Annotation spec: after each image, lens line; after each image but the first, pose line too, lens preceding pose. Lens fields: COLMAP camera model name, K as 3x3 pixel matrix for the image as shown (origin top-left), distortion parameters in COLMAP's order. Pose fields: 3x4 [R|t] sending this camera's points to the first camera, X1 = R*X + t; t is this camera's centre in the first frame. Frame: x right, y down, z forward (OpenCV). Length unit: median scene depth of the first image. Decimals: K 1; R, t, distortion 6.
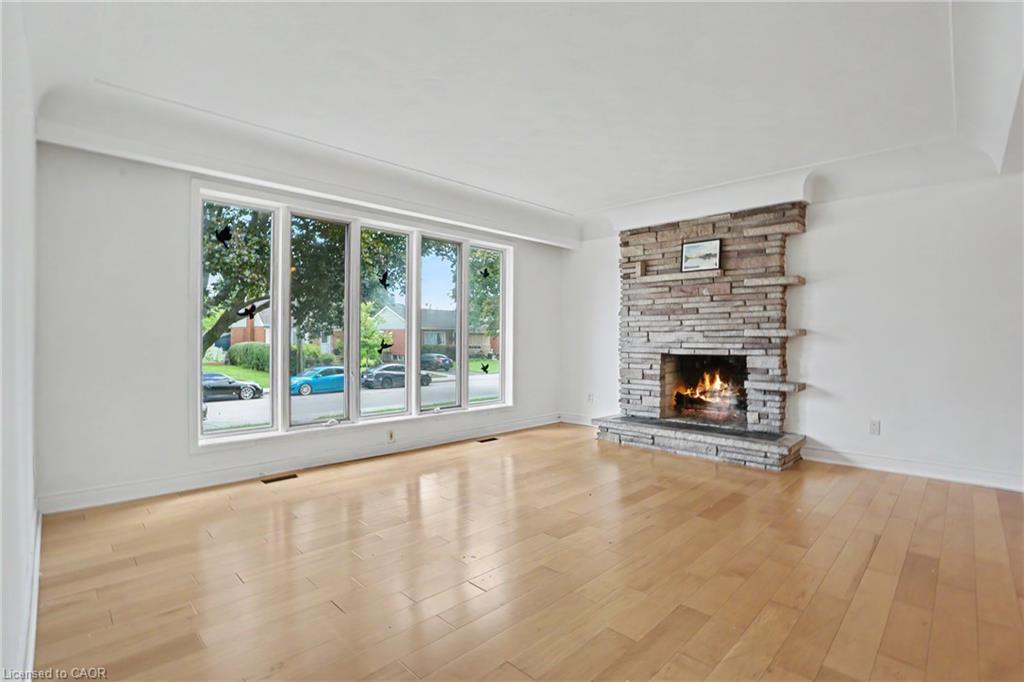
lens RADIAL K [[467.0, 0, 512.2], [0, 467.0, 343.7], [0, 0, 1]] dist [-0.033007, 0.002770]
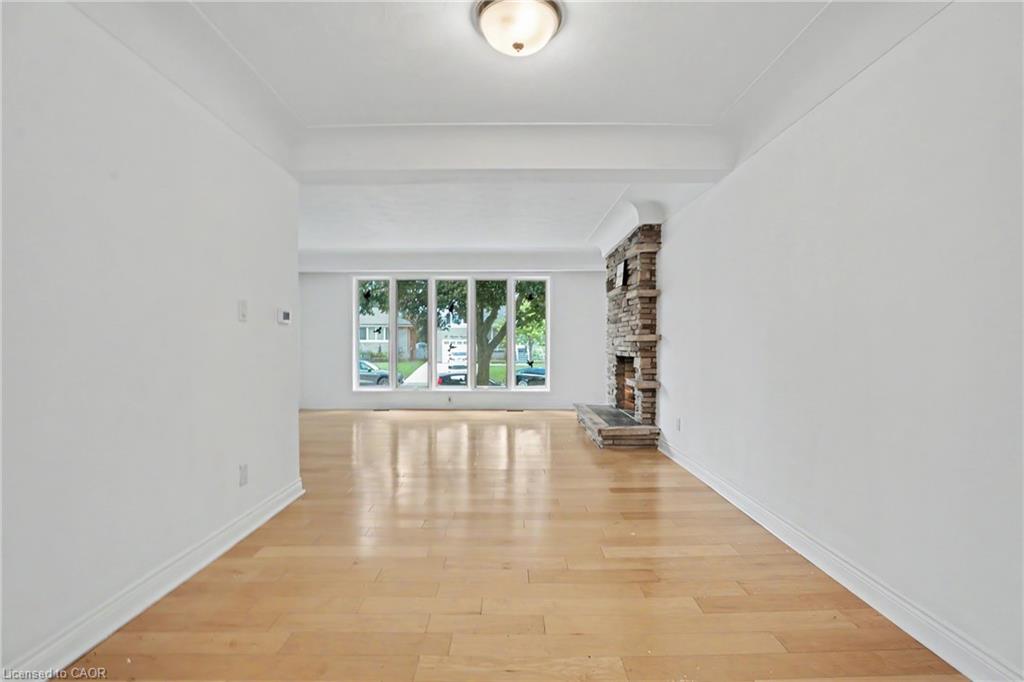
lens RADIAL K [[467.0, 0, 513.1], [0, 467.0, 340.3], [0, 0, 1]] dist [-0.033007, 0.002770]
pose [[0.707187, -0.004420, -0.707013, 1.126558], [-0.000982, 0.999973, -0.007234, -0.009549], [0.707026, 0.005810, 0.707164, -0.055287]]
